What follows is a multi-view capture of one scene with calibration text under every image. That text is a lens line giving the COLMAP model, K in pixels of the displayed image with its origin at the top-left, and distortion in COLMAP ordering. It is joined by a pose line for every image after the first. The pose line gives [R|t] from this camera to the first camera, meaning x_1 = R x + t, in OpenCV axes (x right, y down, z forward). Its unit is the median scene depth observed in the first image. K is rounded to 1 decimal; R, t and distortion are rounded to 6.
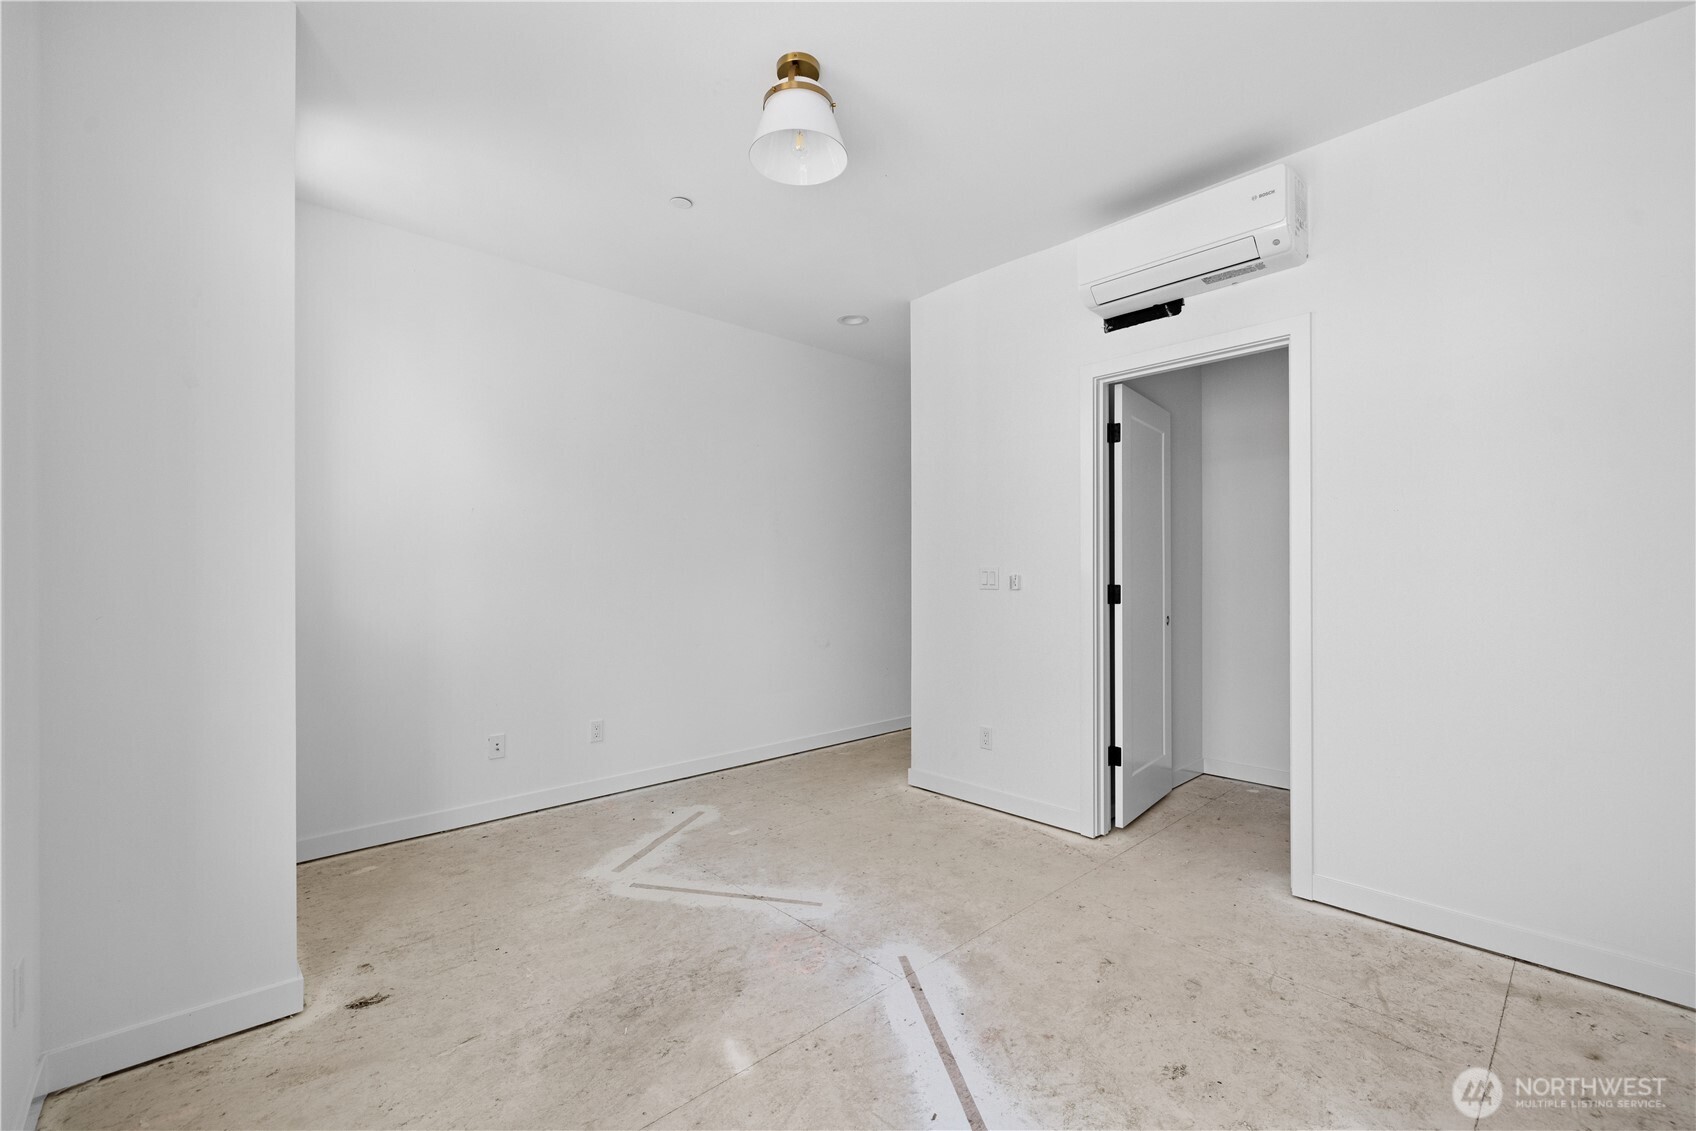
lens RADIAL K [[706.9, 0, 845.6], [0, 706.9, 568.1], [0, 0, 1]] dist [-0.000304, 0.000320]
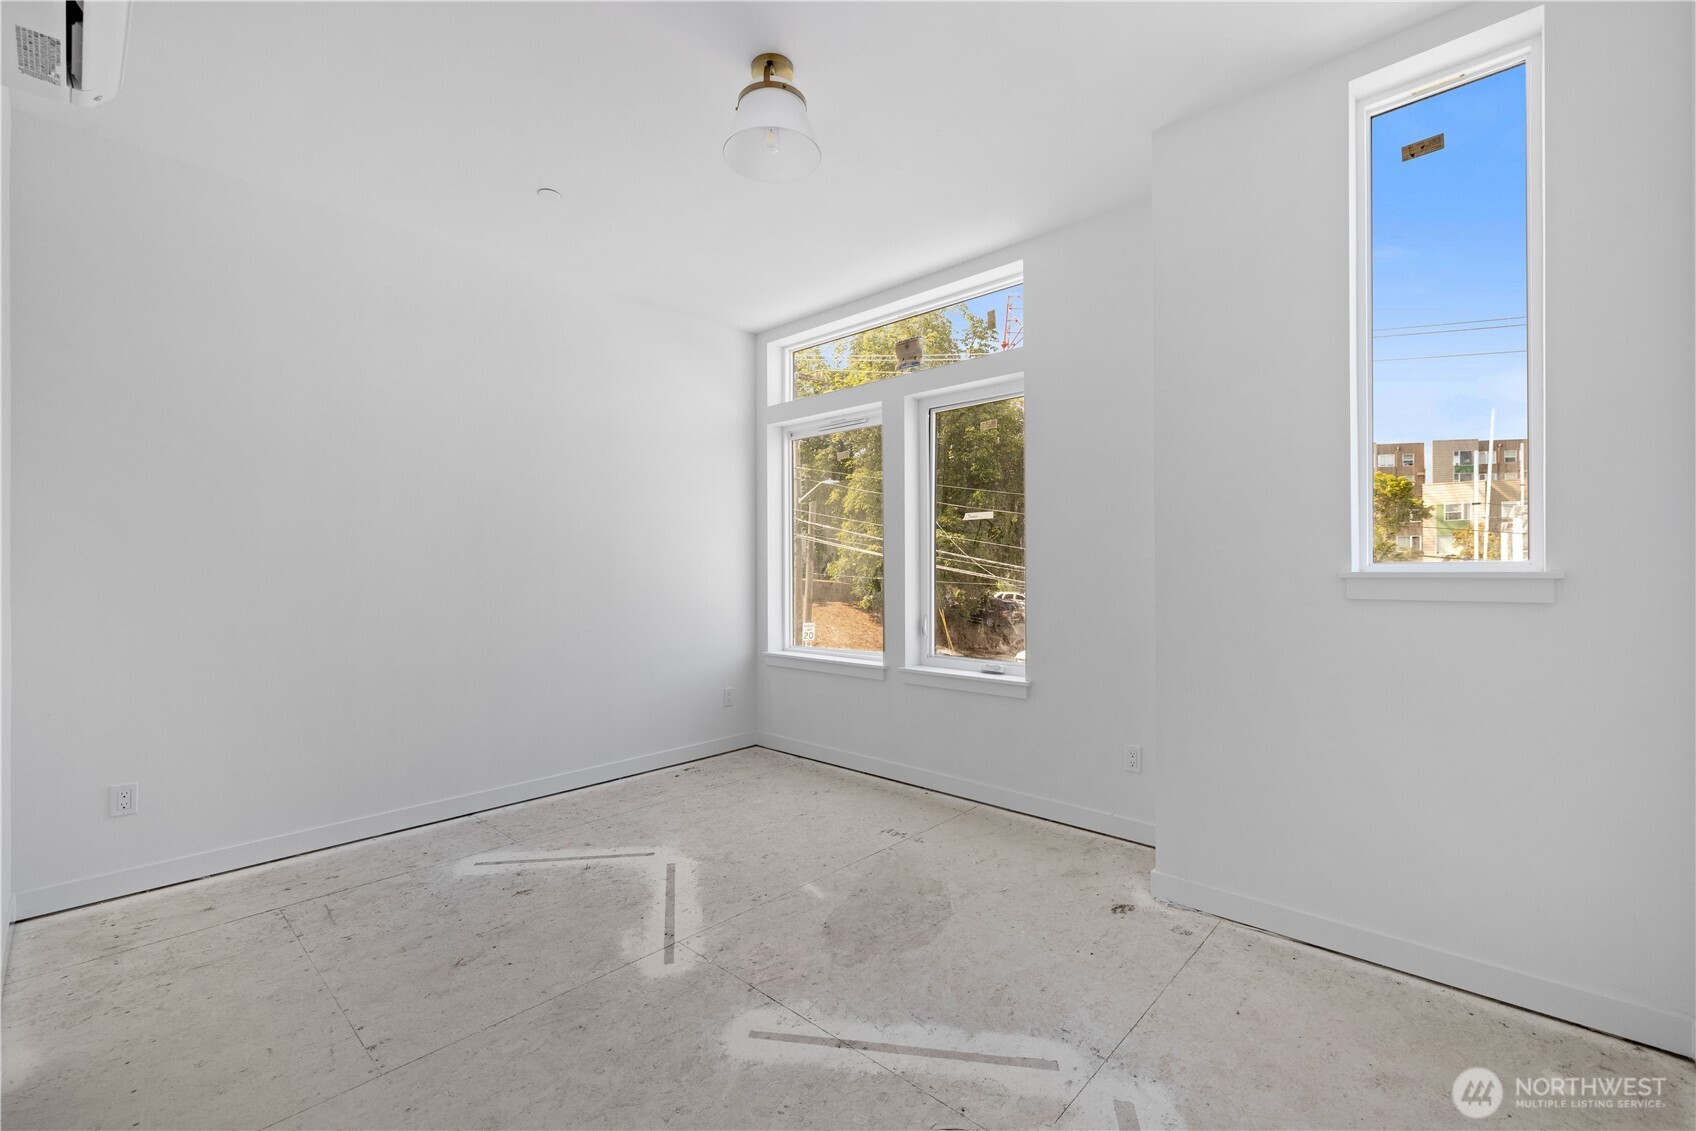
lens RADIAL K [[706.9, 0, 845.6], [0, 706.9, 568.1], [0, 0, 1]] dist [-0.000304, 0.000320]
pose [[-0.997362, 0.004927, -0.072417, -0.093042], [0.005979, 0.999880, -0.014318, 0.026496], [0.072337, -0.014713, -0.997272, 1.986902]]
